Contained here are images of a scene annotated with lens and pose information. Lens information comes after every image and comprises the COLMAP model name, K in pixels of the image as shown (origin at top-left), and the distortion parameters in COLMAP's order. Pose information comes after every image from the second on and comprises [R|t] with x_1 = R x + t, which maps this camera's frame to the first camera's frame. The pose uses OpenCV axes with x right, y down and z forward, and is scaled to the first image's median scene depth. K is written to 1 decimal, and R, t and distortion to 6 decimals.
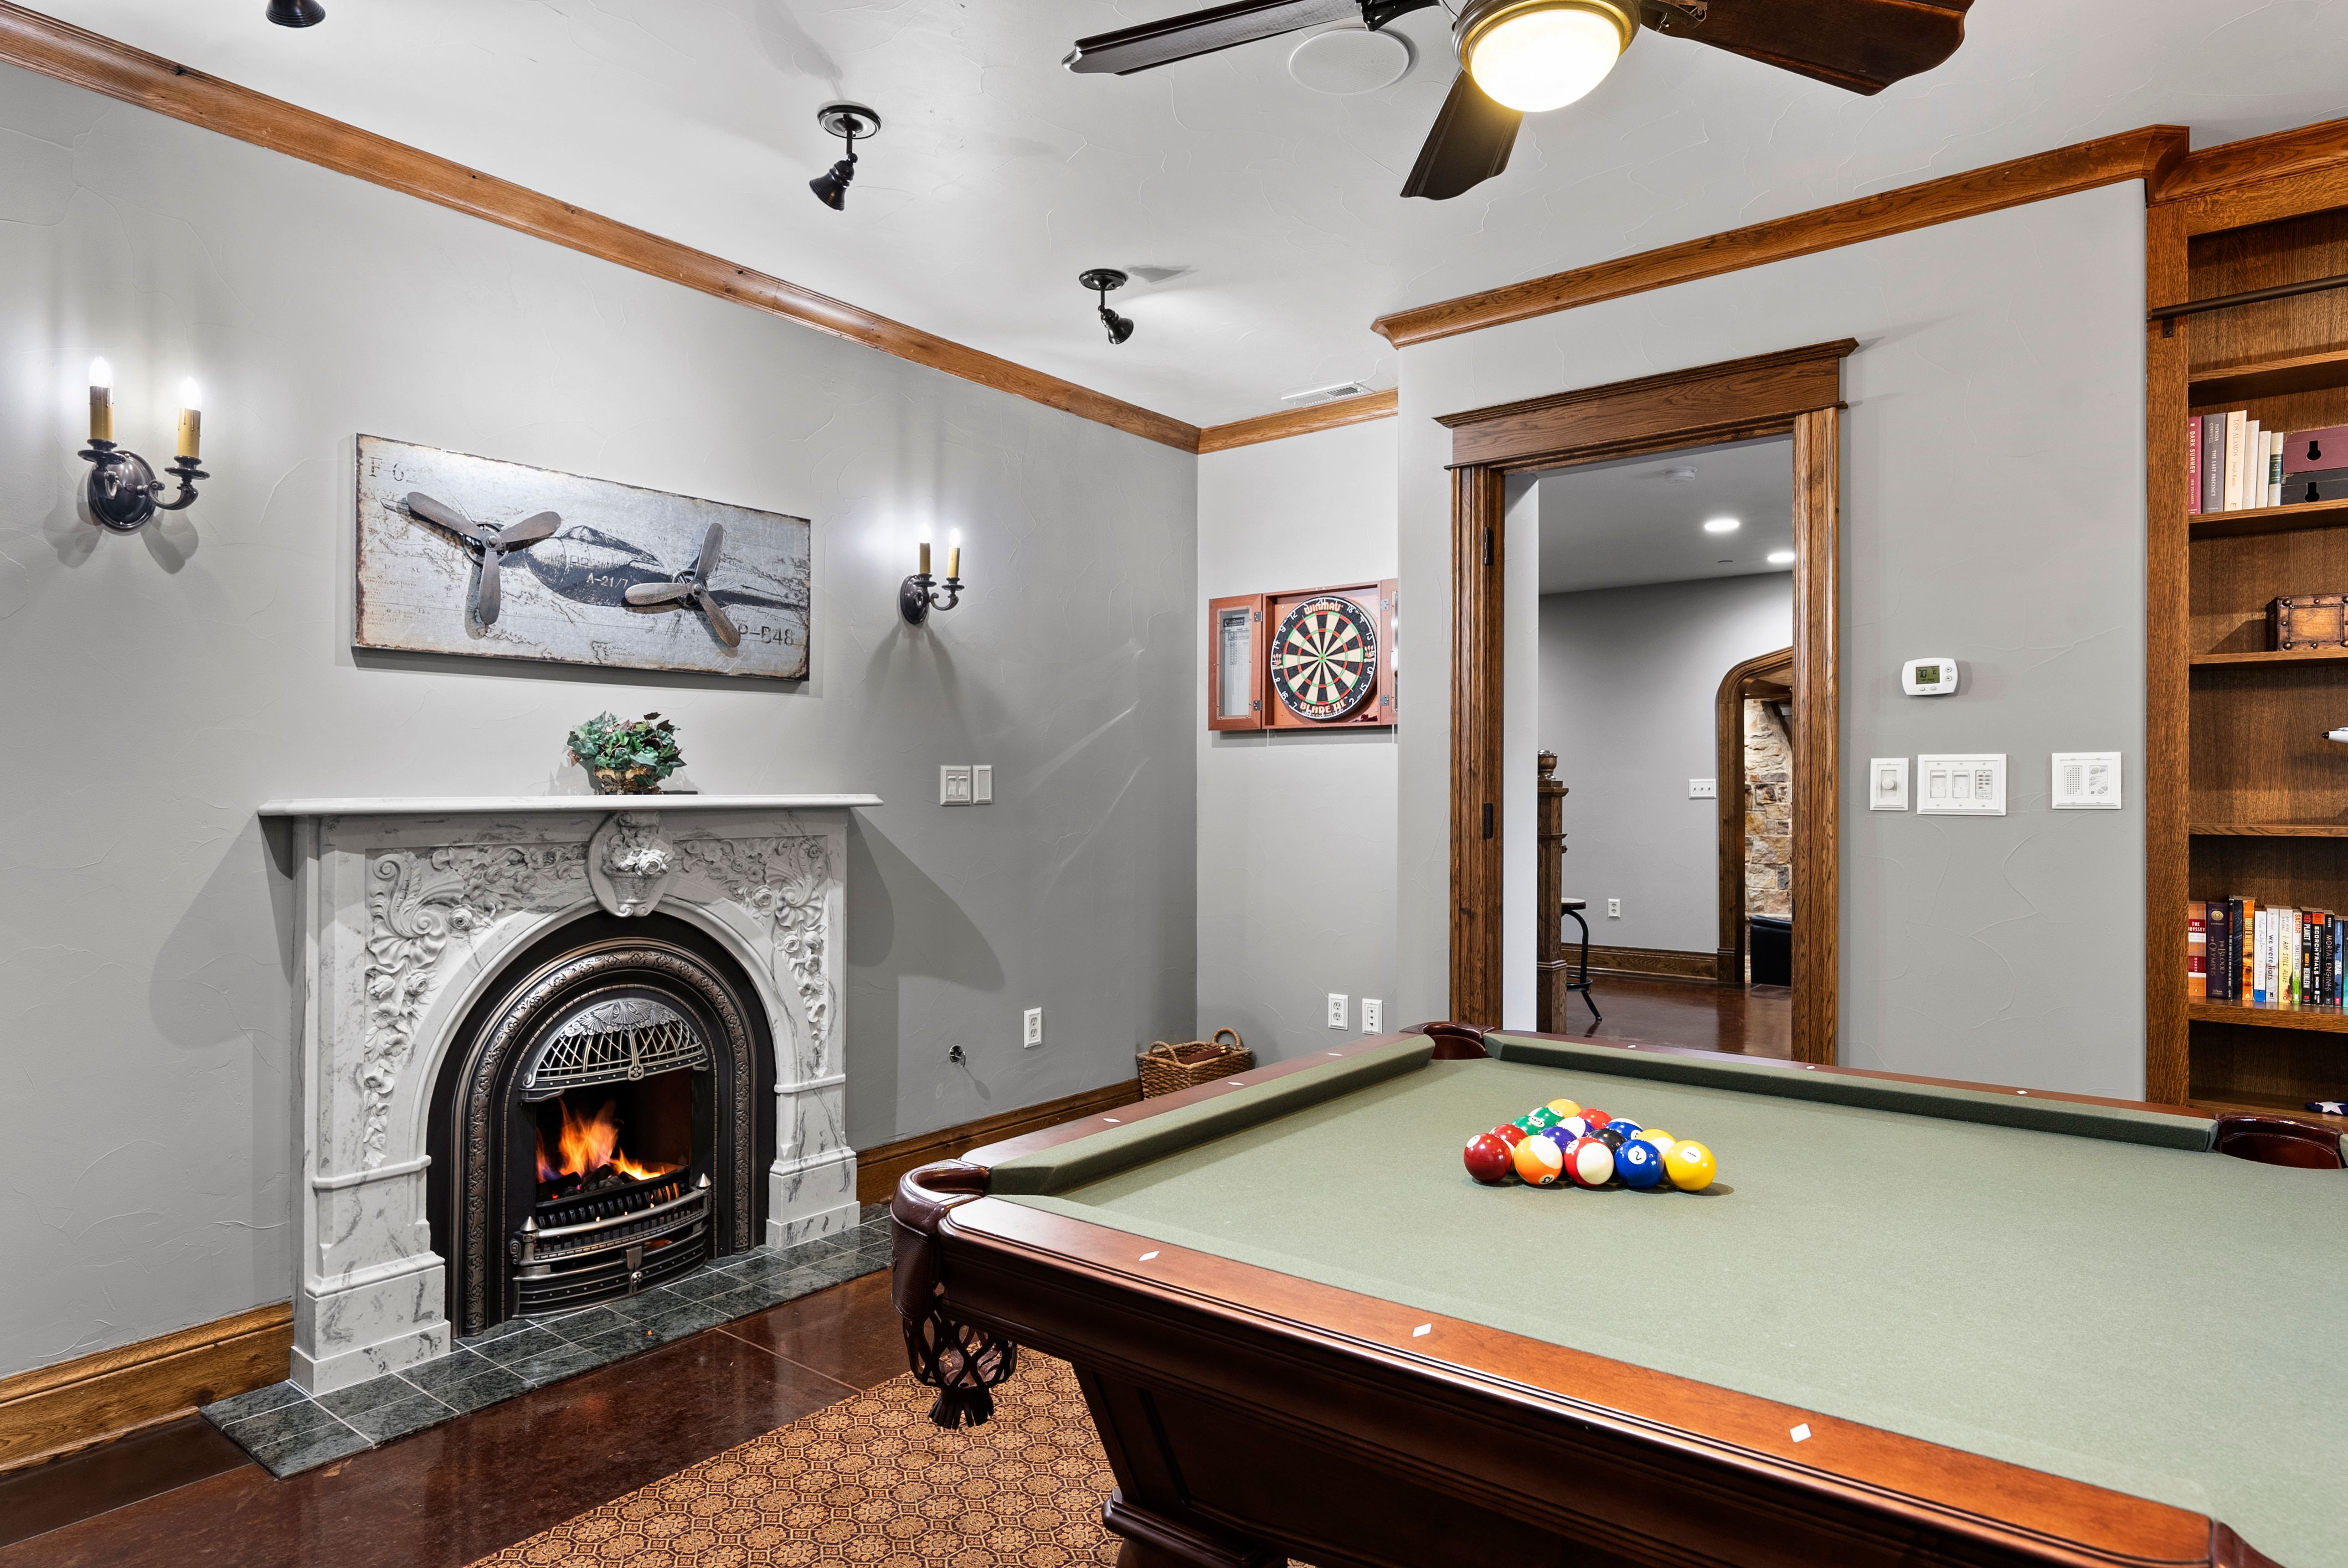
lens RADIAL K [[1354.4, 0, 1173.4], [0, 1354.4, 791.7], [0, 0, 1]] dist [0.004117, 0.000878]
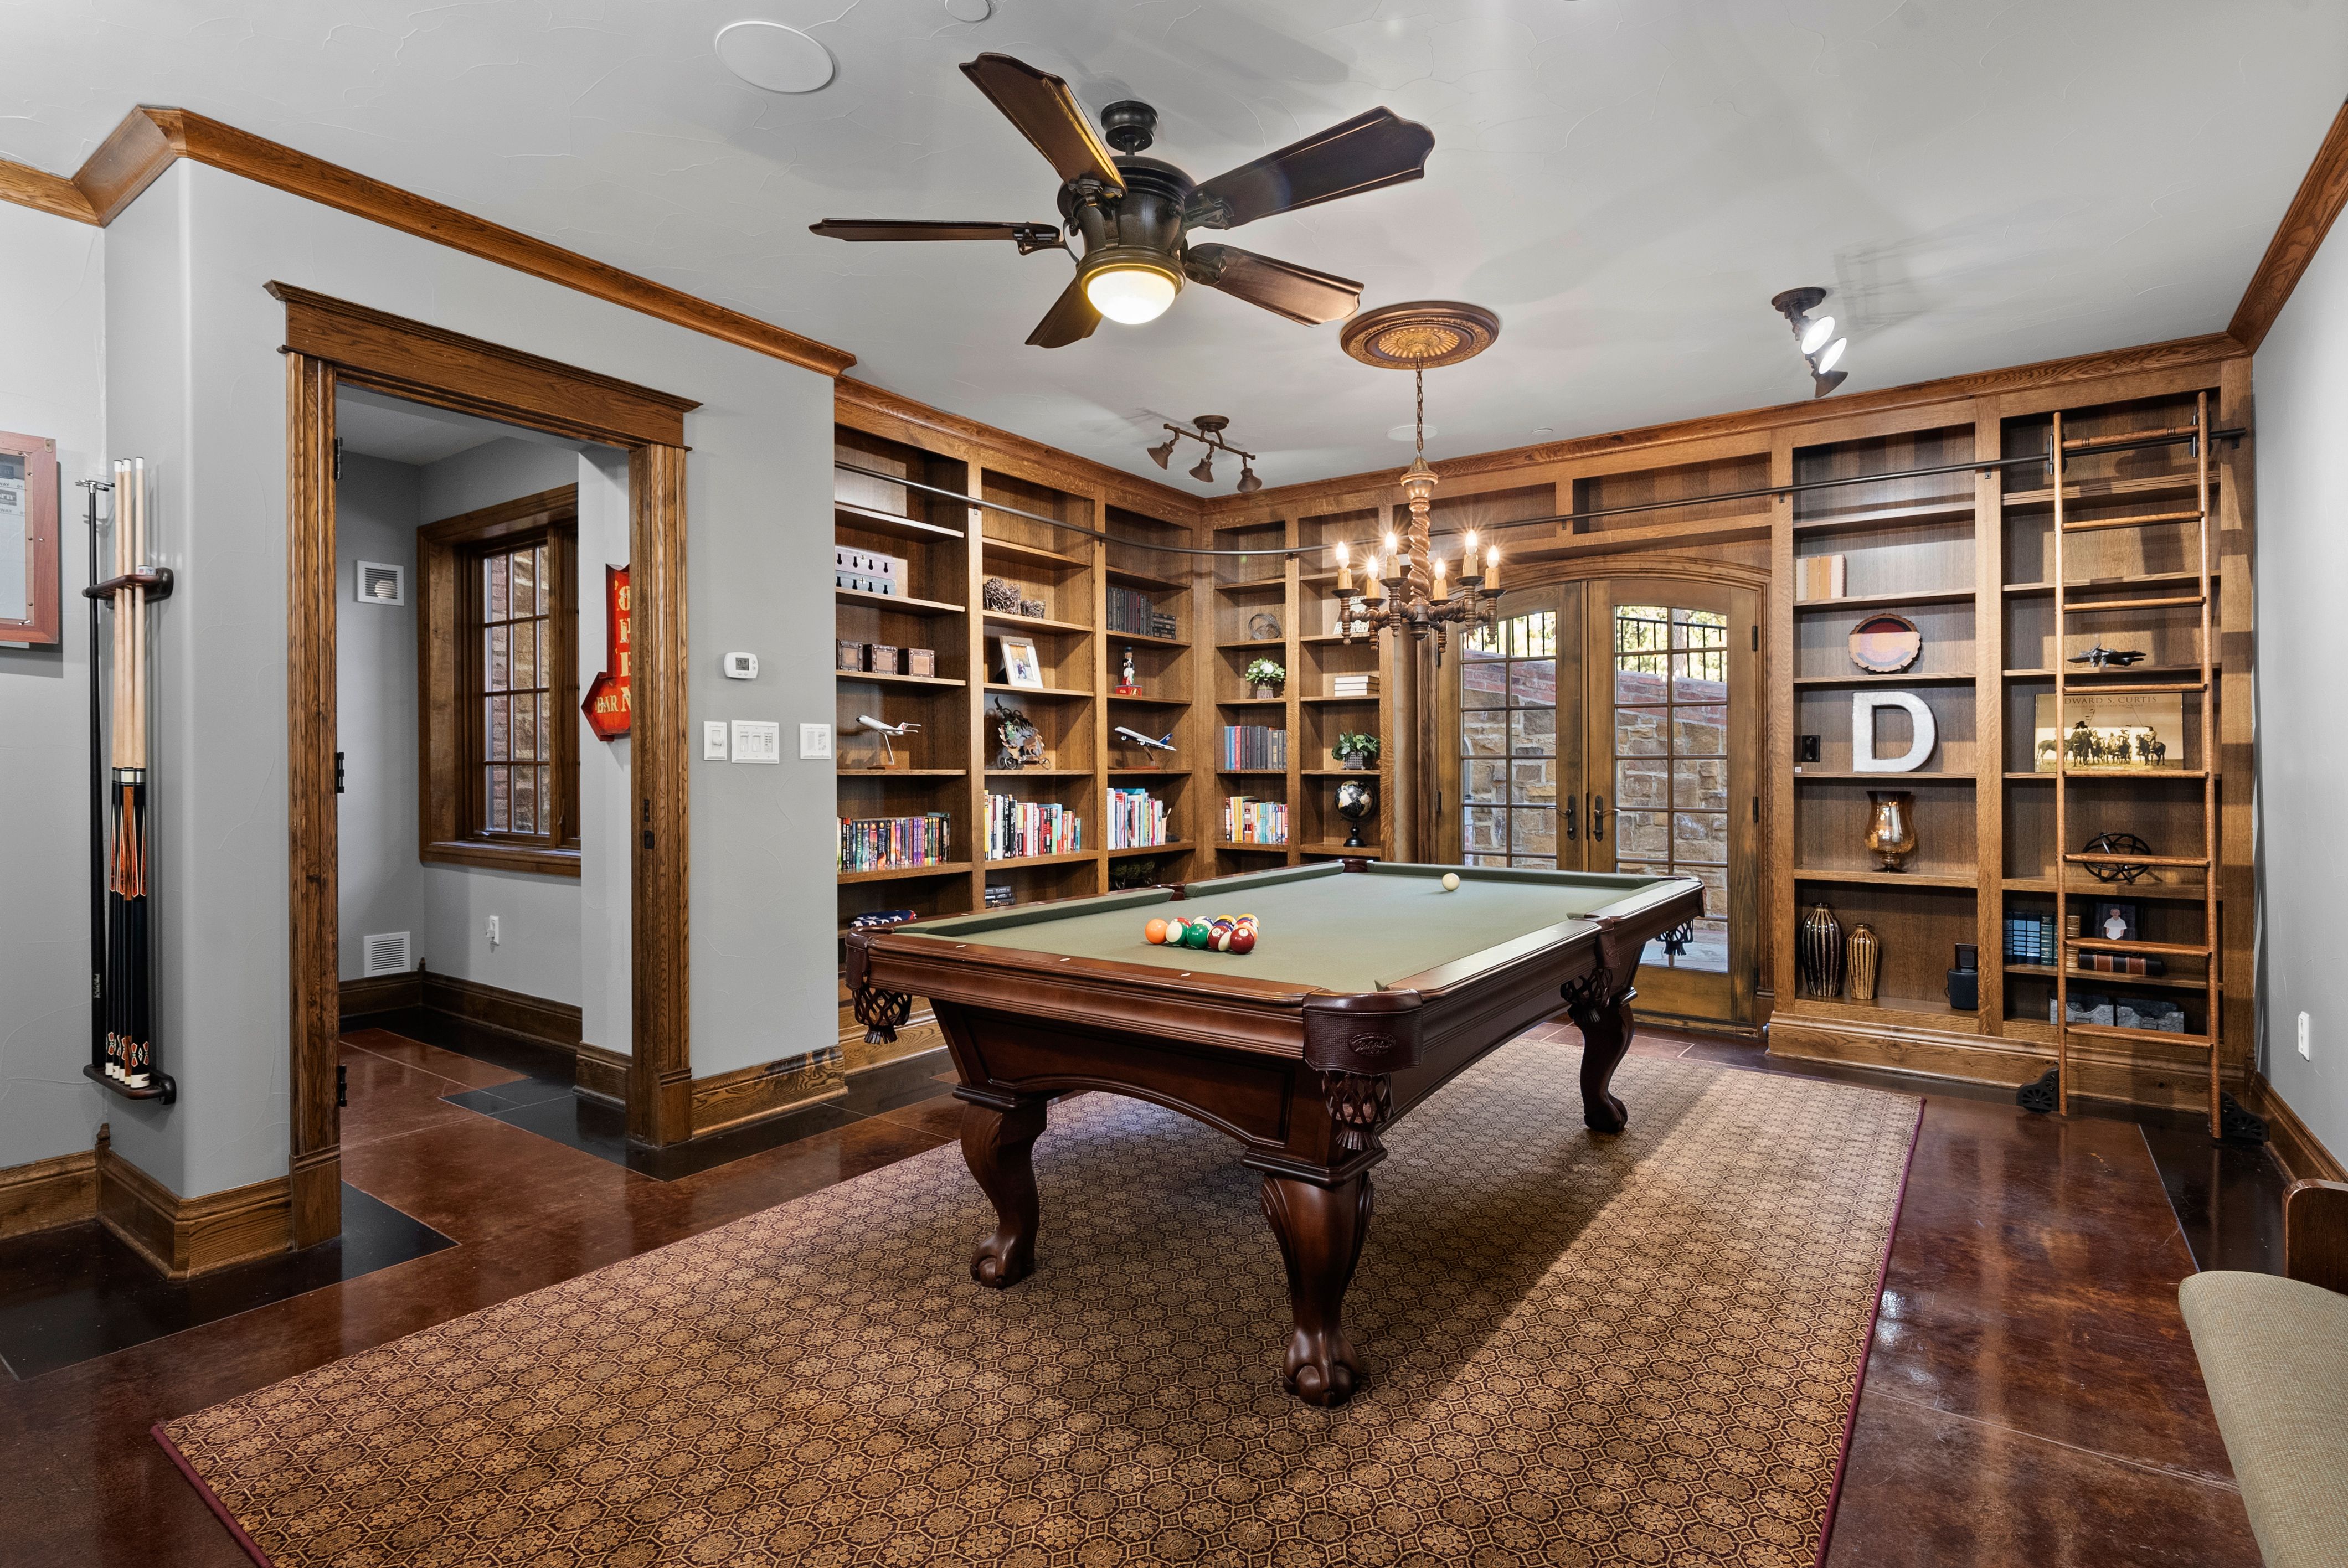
lens RADIAL K [[1146.1, 0, 1174.6], [0, 1146.1, 771.9], [0, 0, 1]] dist [-0.004199, -0.000116]
pose [[-0.042300, -0.005897, 0.999088, -0.646942], [-0.006203, 0.999965, 0.005640, 0.016316], [-0.999086, -0.005959, -0.042335, 0.598964]]
